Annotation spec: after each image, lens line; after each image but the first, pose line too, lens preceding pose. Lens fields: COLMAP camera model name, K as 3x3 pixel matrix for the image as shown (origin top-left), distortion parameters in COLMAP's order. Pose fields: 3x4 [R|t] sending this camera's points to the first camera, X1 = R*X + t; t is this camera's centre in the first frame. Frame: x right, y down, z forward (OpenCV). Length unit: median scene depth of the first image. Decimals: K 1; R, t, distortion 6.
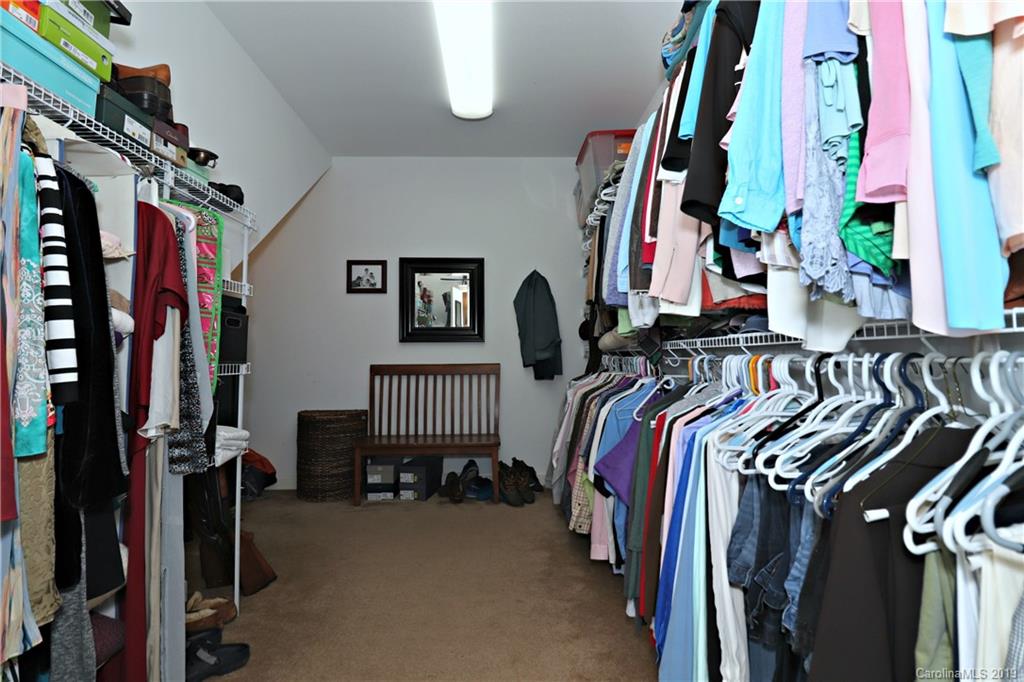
lens RADIAL K [[486.5, 0, 513.0], [0, 486.5, 338.7], [0, 0, 1]] dist [-0.005922, -0.001290]
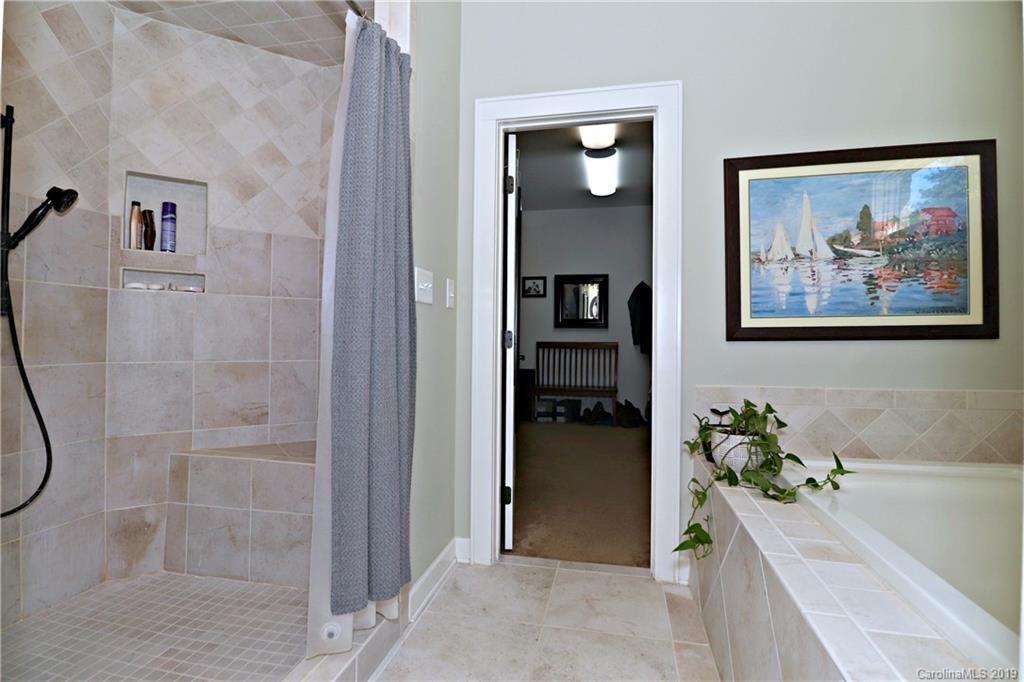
lens RADIAL K [[486.5, 0, 513.0], [0, 486.5, 335.1], [0, 0, 1]] dist [-0.005922, -0.001290]
pose [[0.970903, 0.014014, -0.239064, 0.018822], [-0.005823, 0.999373, 0.034934, -0.025463], [0.239403, -0.032526, 0.970375, -0.616272]]
